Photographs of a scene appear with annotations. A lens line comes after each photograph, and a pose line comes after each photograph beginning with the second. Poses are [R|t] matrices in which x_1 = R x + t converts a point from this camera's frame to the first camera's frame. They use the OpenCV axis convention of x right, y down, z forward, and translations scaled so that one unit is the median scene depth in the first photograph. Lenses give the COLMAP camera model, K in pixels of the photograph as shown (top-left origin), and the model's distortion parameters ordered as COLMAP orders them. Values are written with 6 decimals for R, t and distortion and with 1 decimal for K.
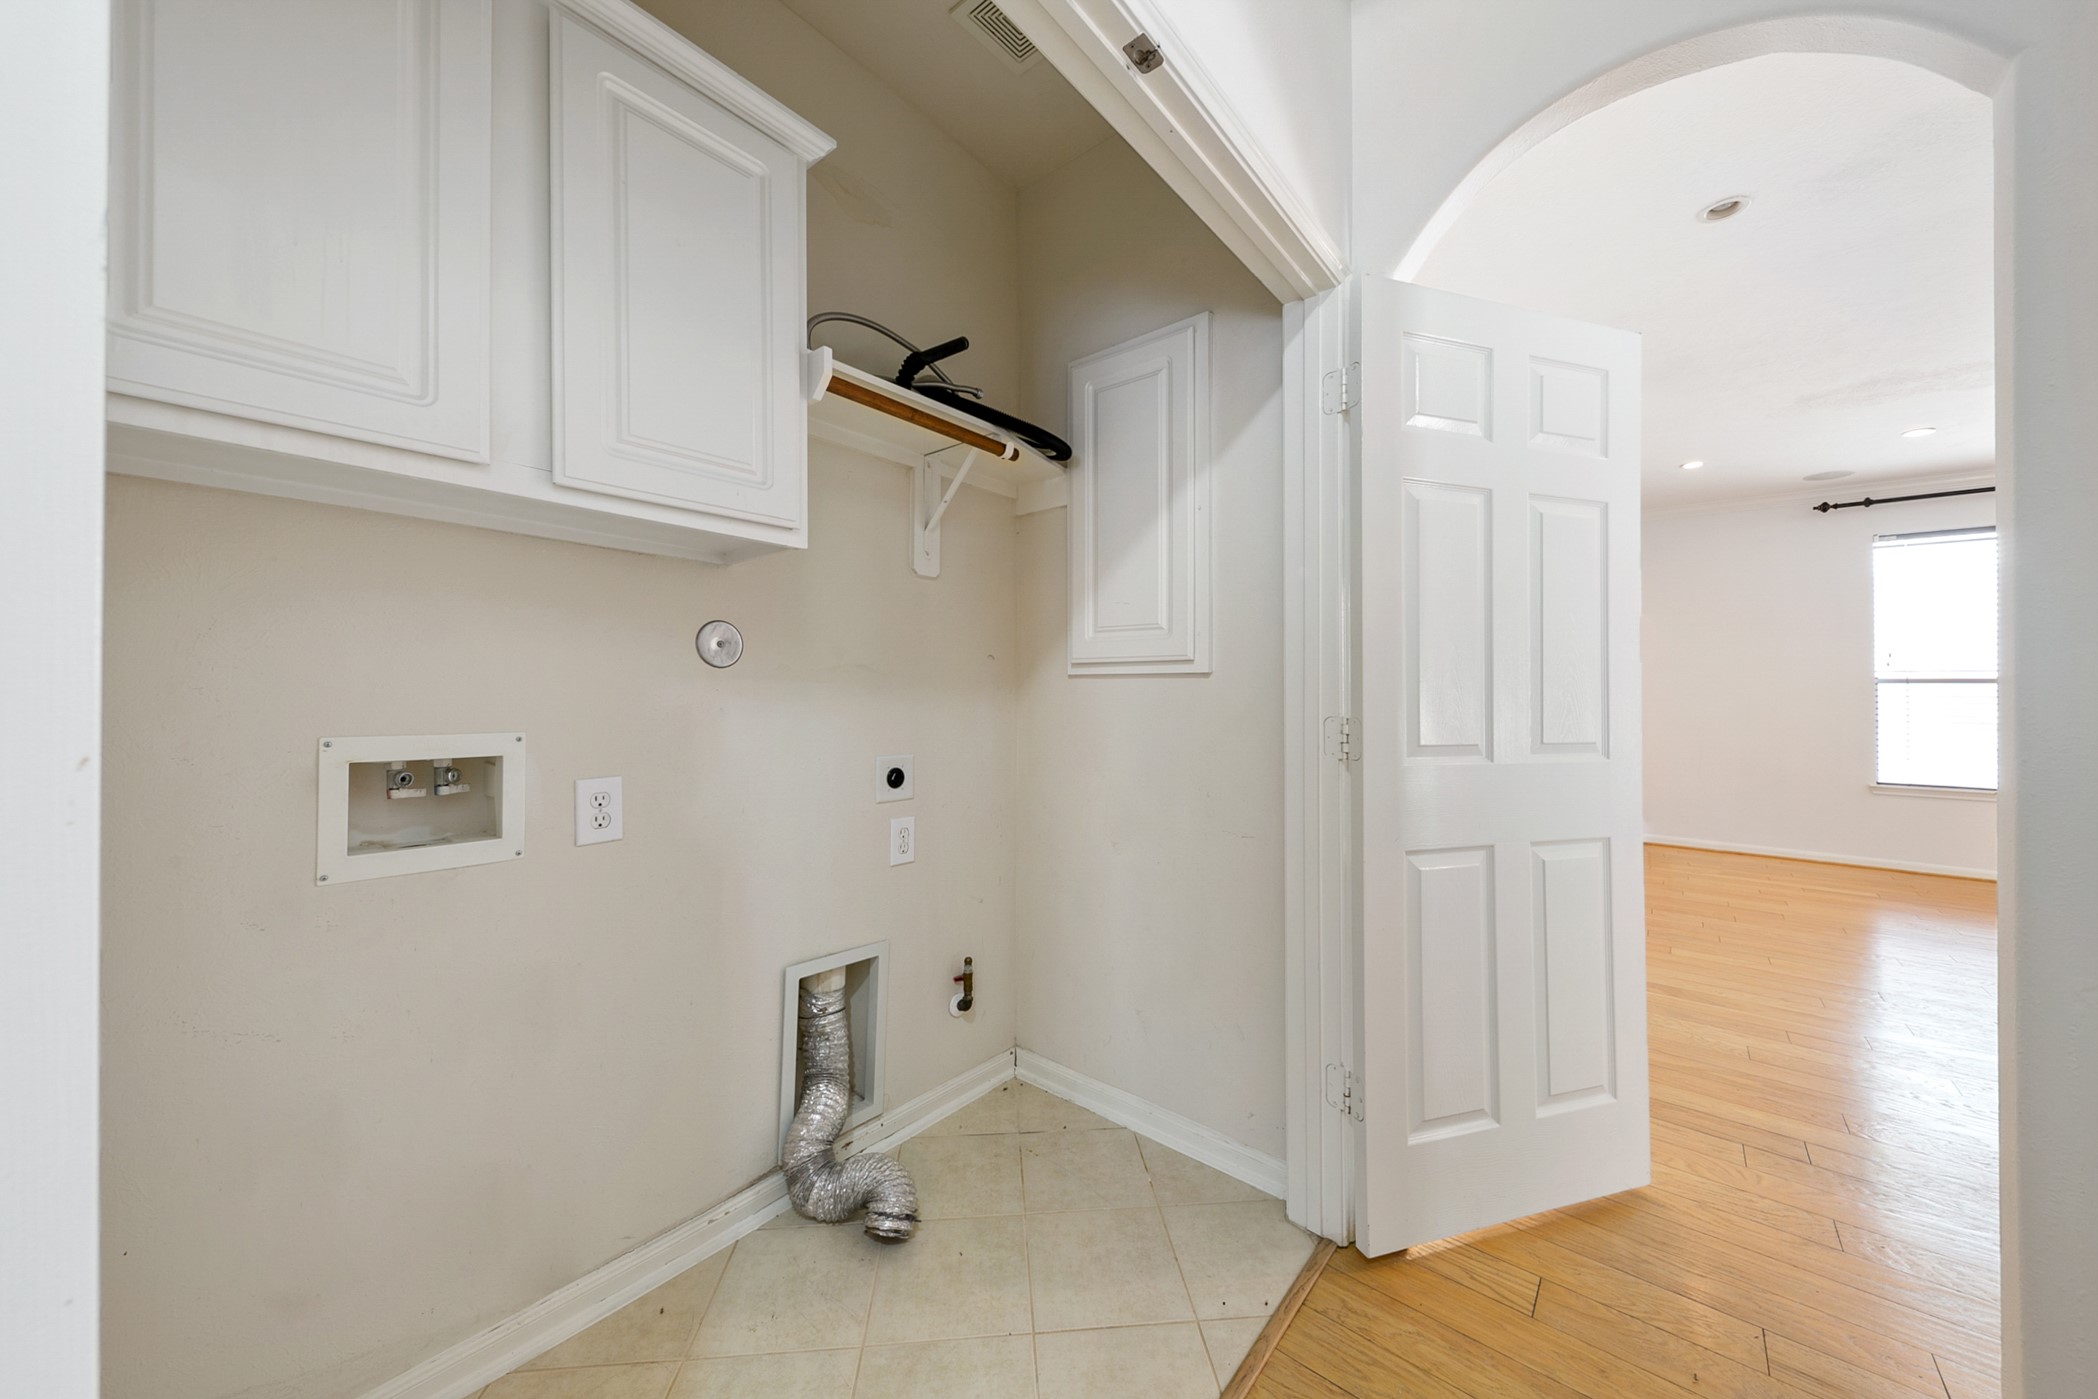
lens RADIAL K [[734.0, 0, 1058.1], [0, 734.0, 695.4], [0, 0, 1]] dist [0.007305, -0.001788]
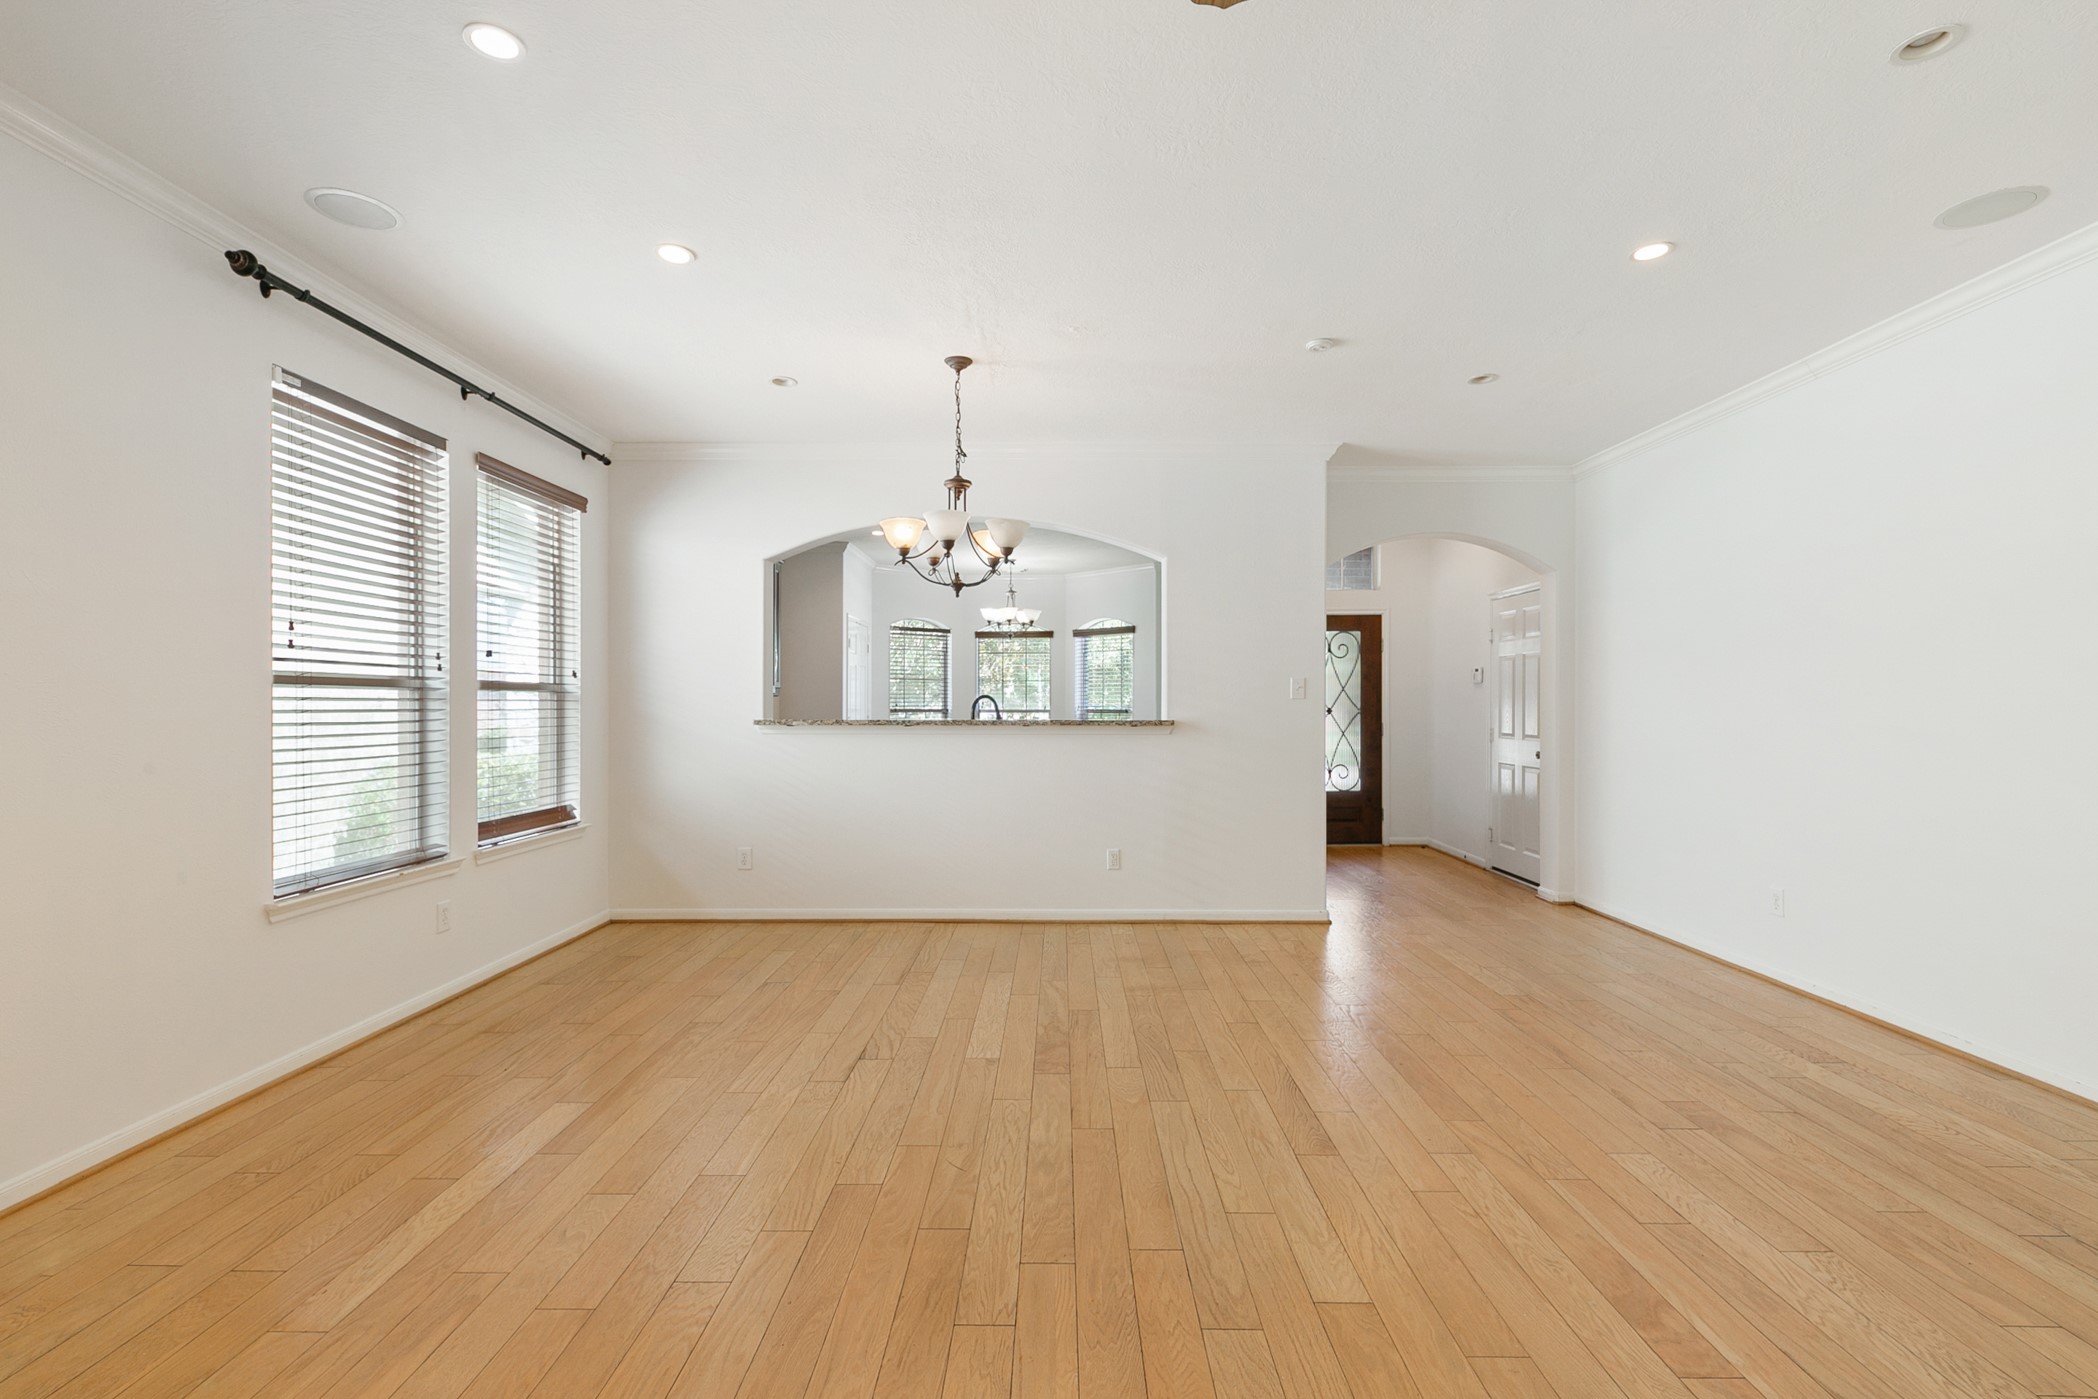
lens RADIAL K [[901.6, 0, 1060.0], [0, 901.6, 704.7], [0, 0, 1]] dist [0.007951, -0.002439]
pose [[-0.639186, -0.005234, 0.769034, 0.350156], [-0.008455, 0.999964, -0.000222, -0.007894], [-0.769006, -0.006644, -0.639207, 0.988512]]
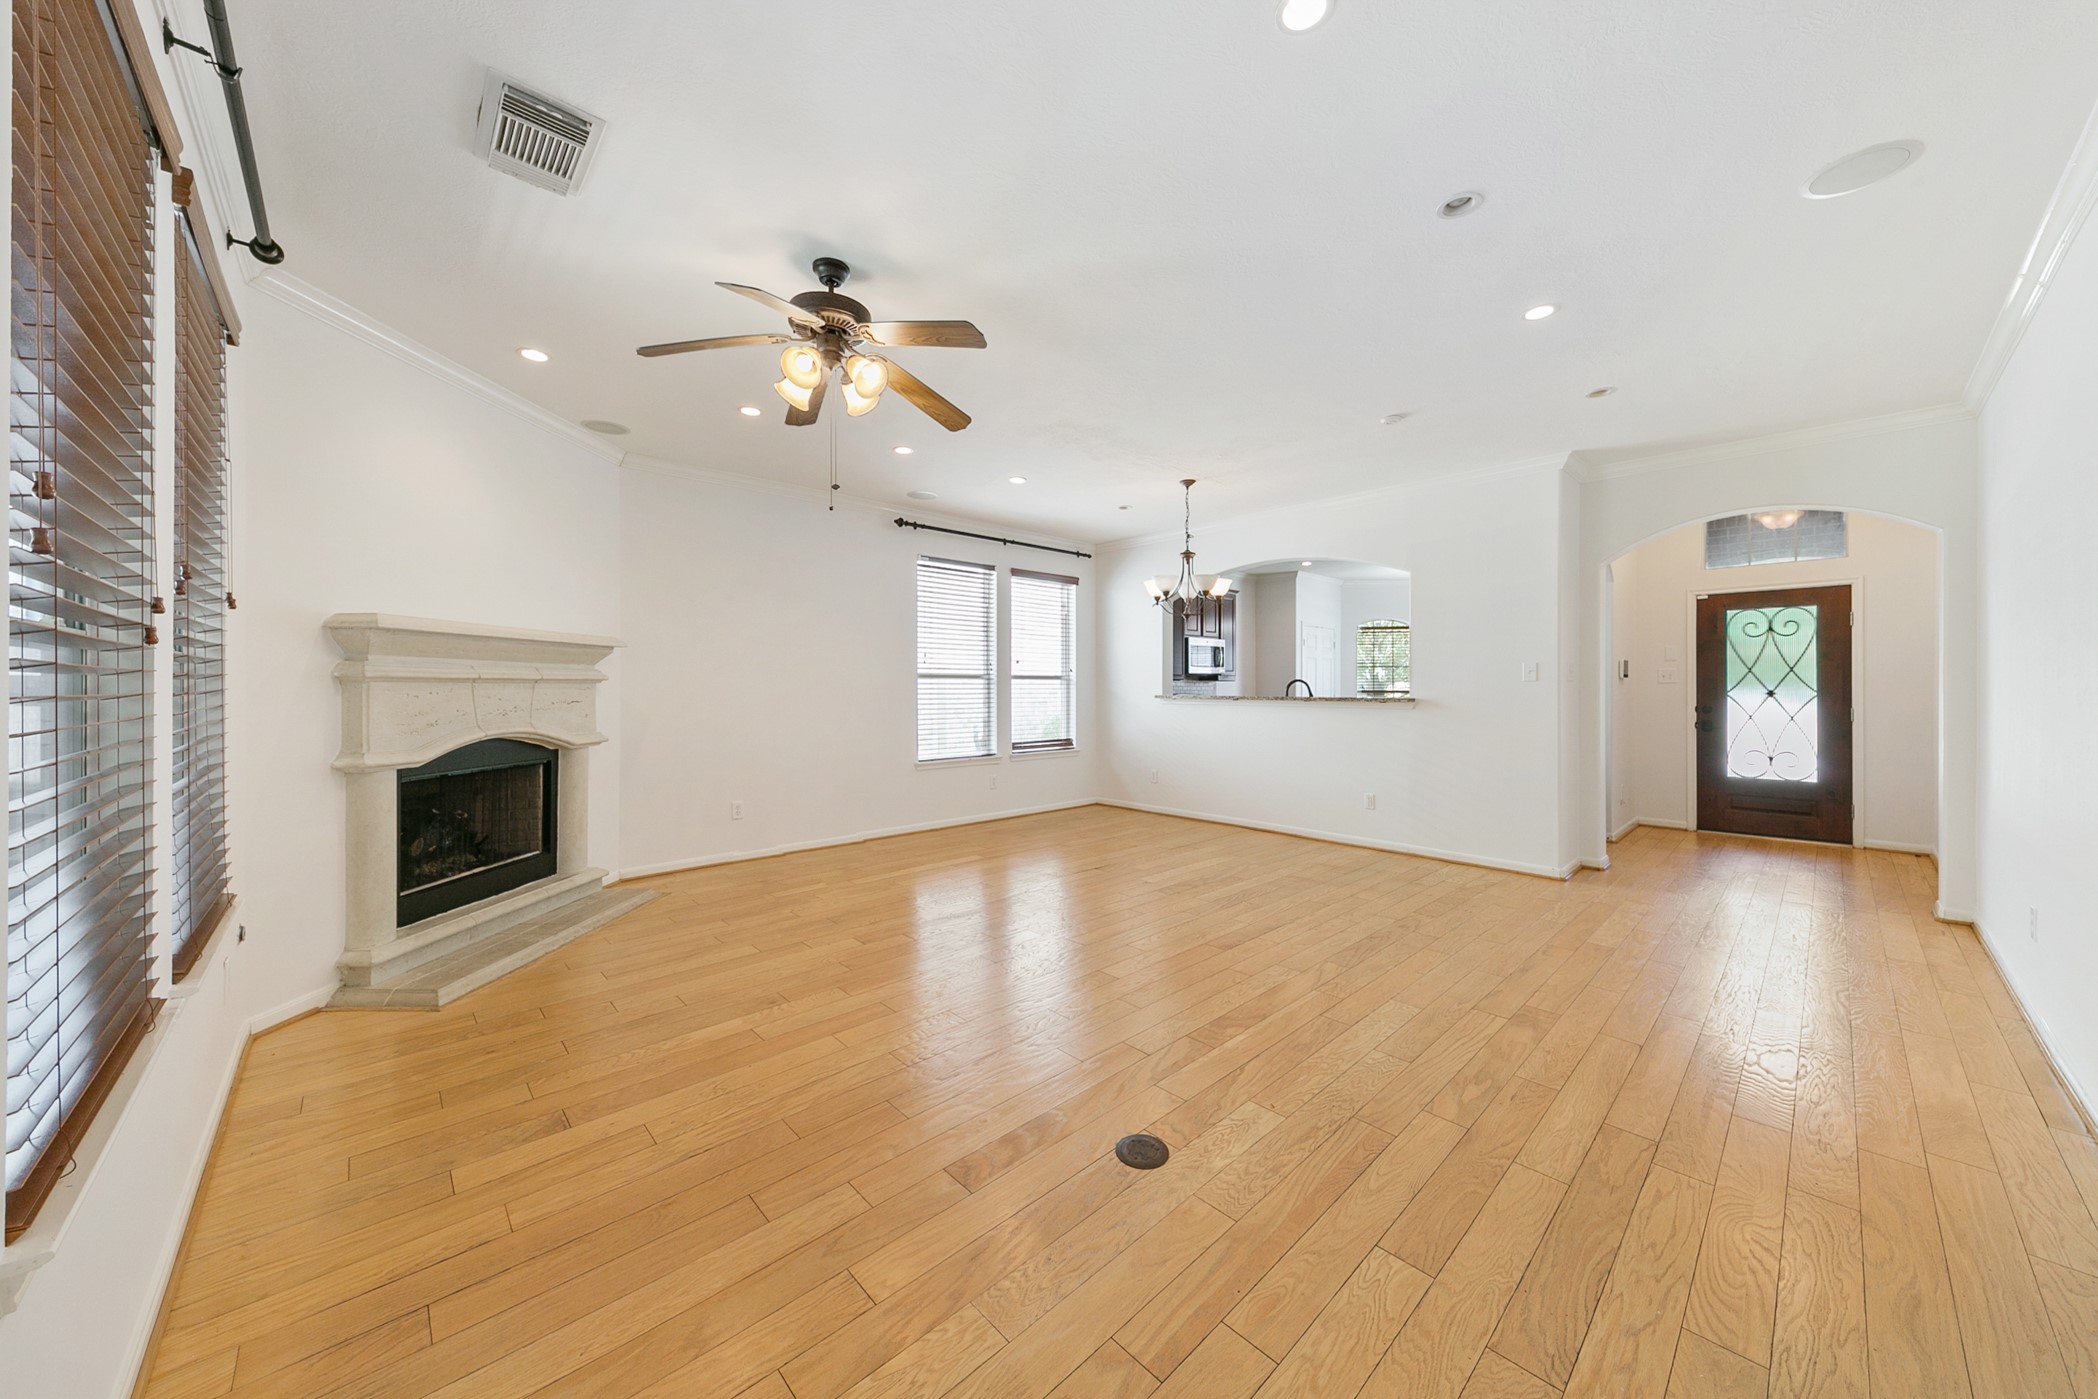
lens RADIAL K [[734.0, 0, 1055.3], [0, 734.0, 685.0], [0, 0, 1]] dist [0.007305, -0.001788]
pose [[0.118126, -0.001949, 0.992997, -0.055341], [-0.006781, 0.999973, 0.002769, -0.010298], [-0.992975, -0.007060, 0.118110, 0.640064]]
